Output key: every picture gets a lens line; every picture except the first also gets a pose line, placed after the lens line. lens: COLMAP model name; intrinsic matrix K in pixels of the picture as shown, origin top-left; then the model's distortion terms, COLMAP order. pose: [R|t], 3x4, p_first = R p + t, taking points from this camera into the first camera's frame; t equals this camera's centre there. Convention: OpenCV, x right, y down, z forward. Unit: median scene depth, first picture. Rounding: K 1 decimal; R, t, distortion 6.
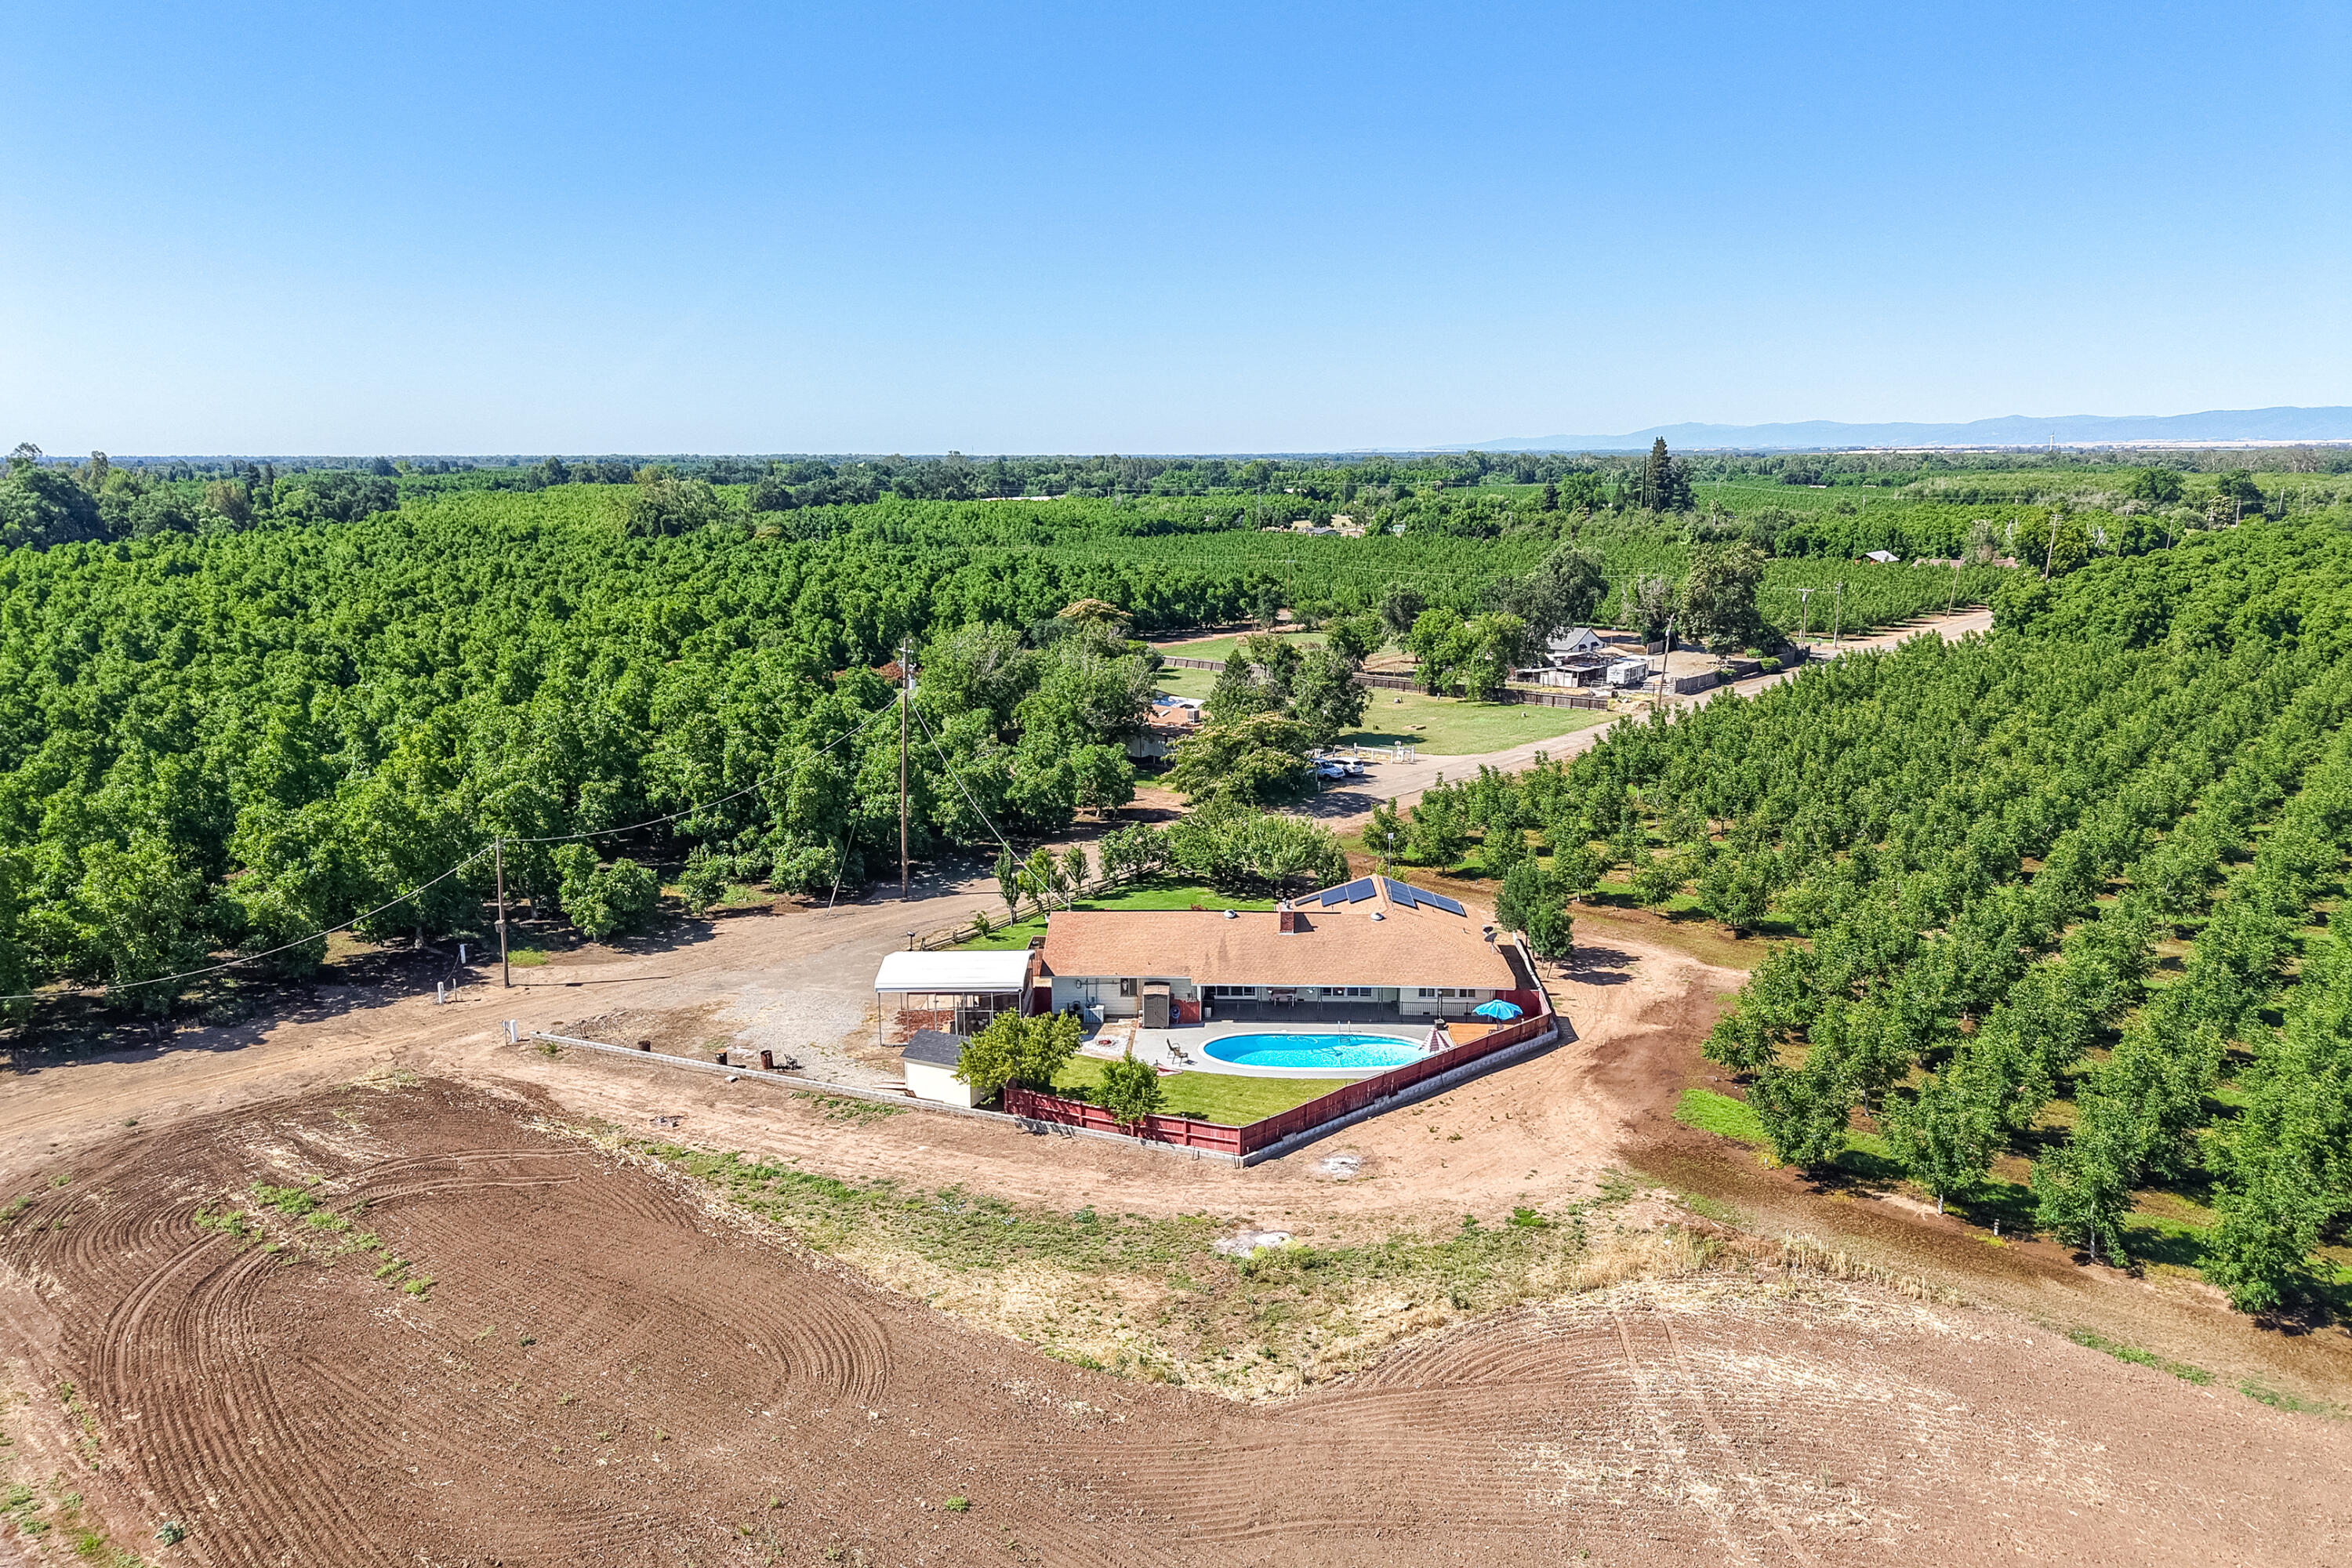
lens RADIAL K [[1590.9, 0, 1065.6], [0, 1590.9, 791.4], [0, 0, 1]] dist [0.041261, -0.068075]
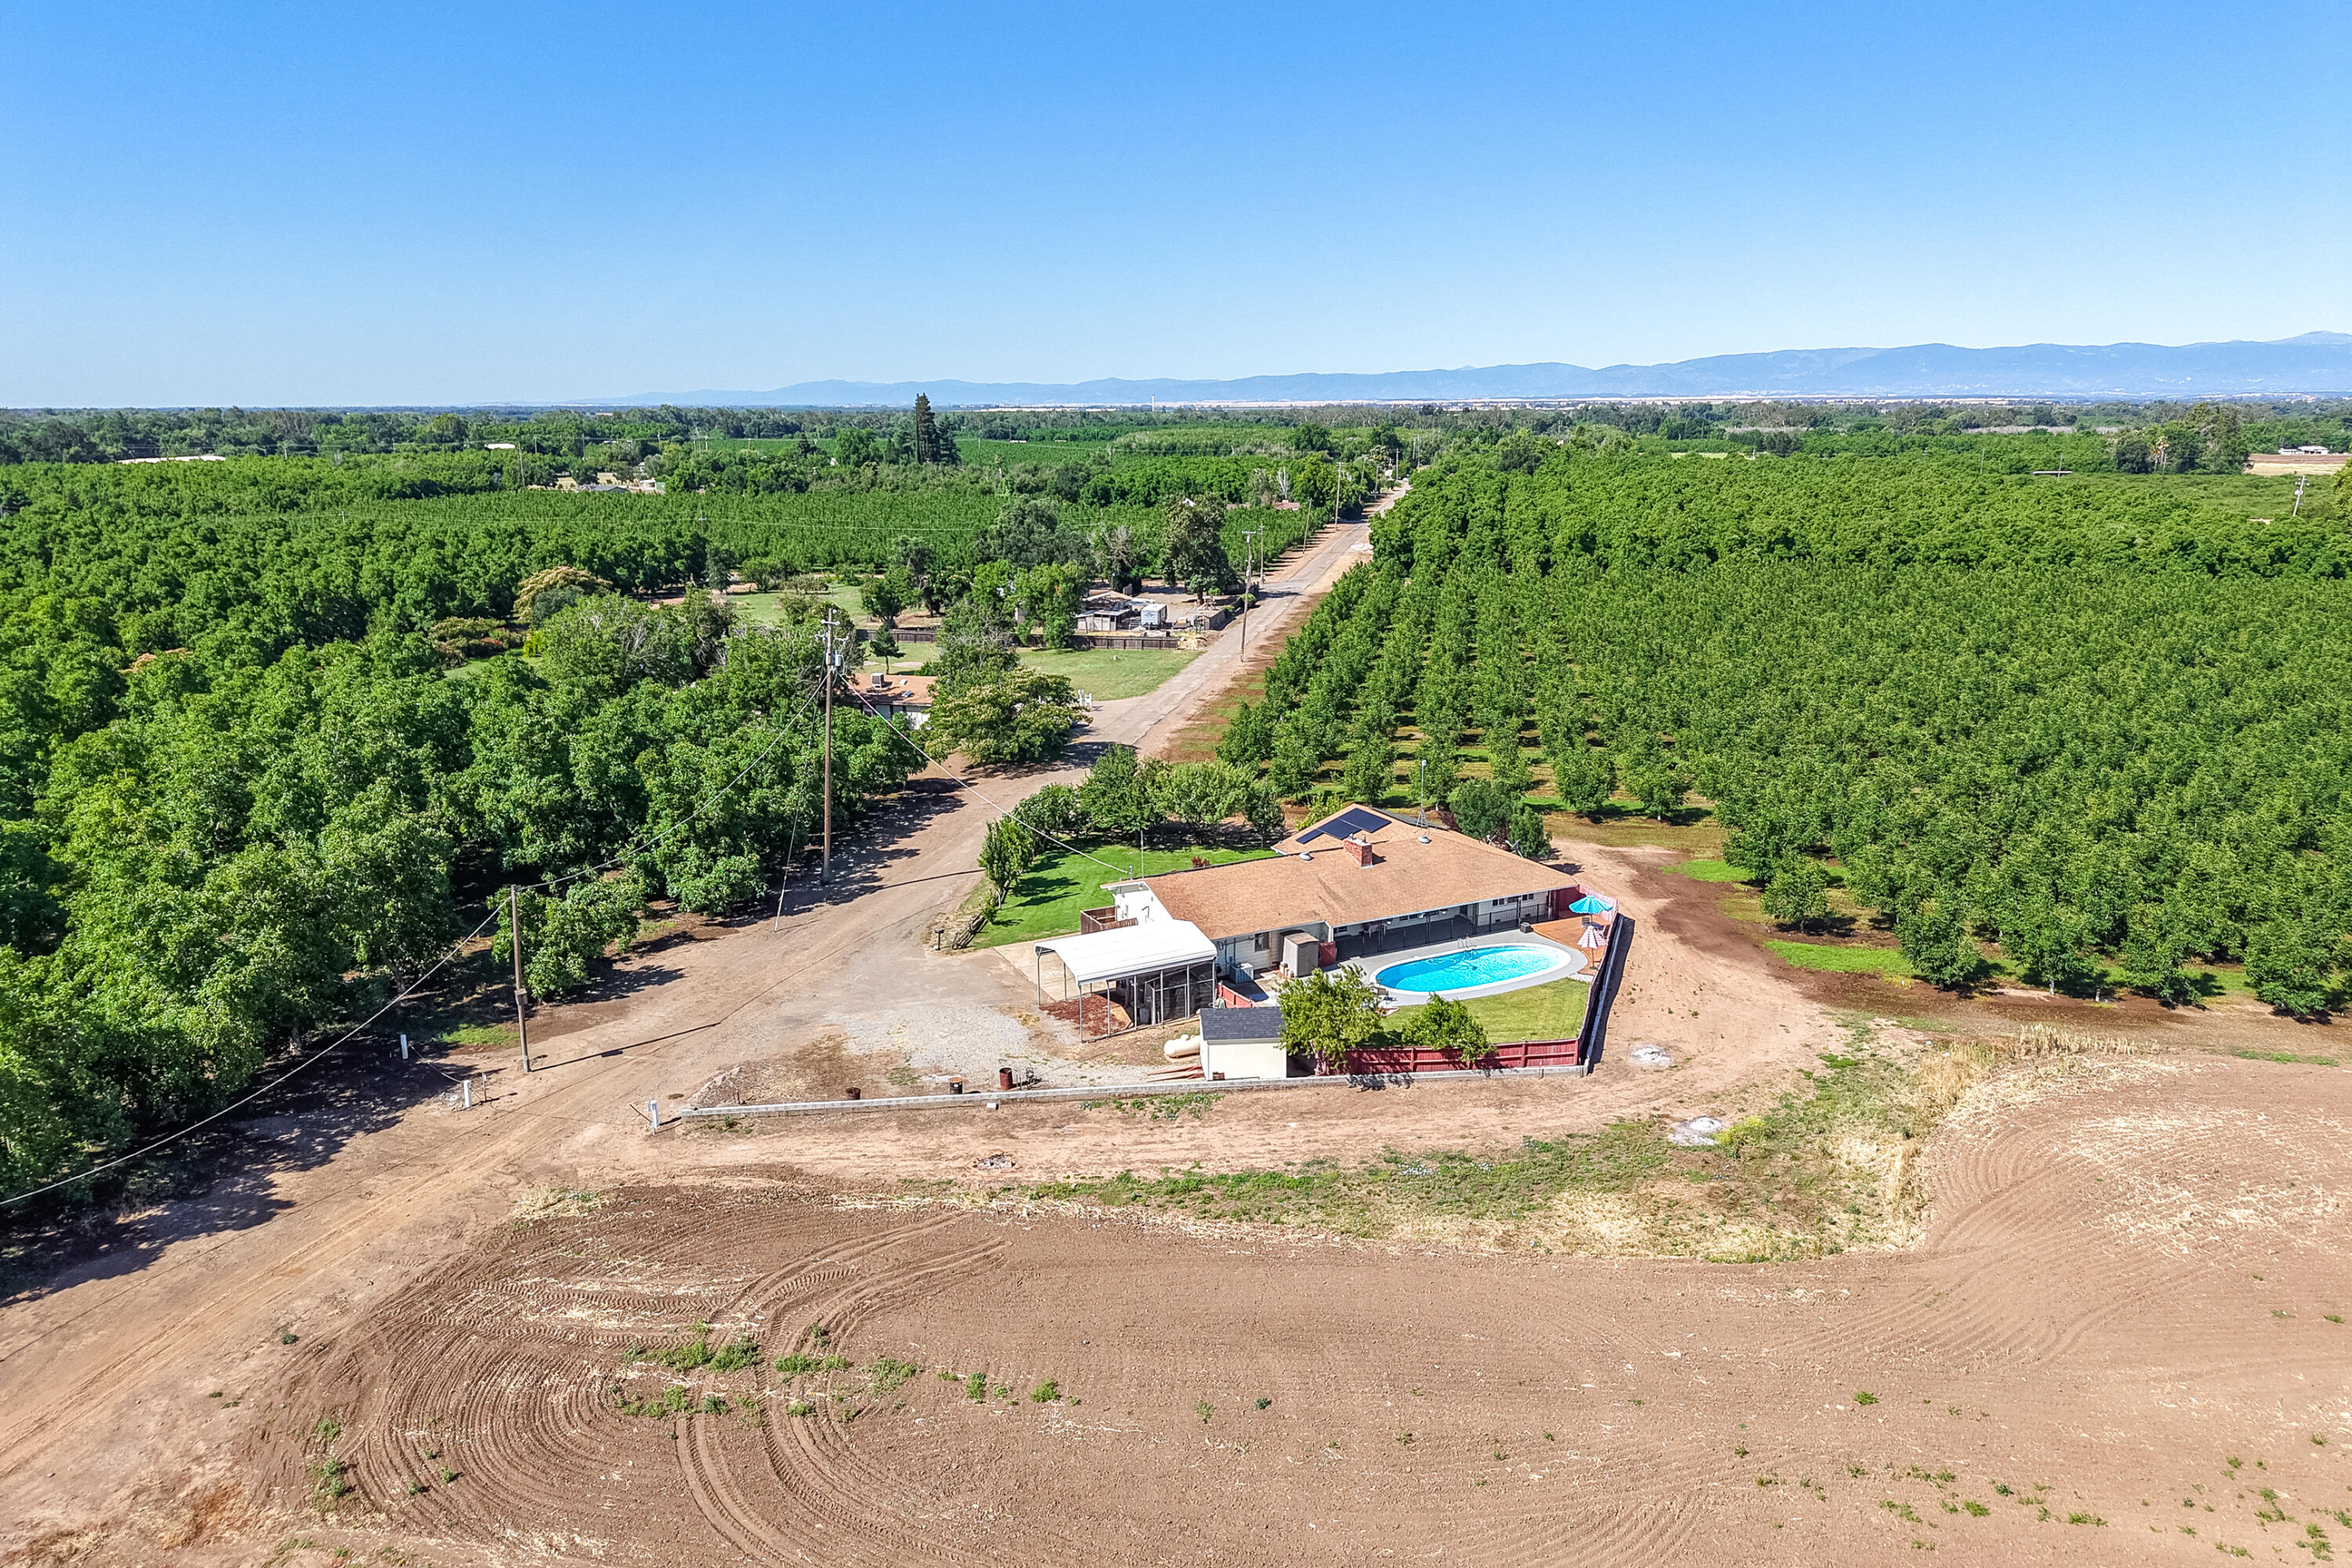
lens RADIAL K [[1602.4, 0, 1176.0], [0, 1602.4, 784.0], [0, 0, 1]] dist [0.035225, -0.082900]
pose [[0.862290, -0.109995, 0.494324, -0.167649], [0.099472, 0.993899, 0.047642, -0.009658], [-0.496549, 0.008090, 0.867971, 0.052509]]
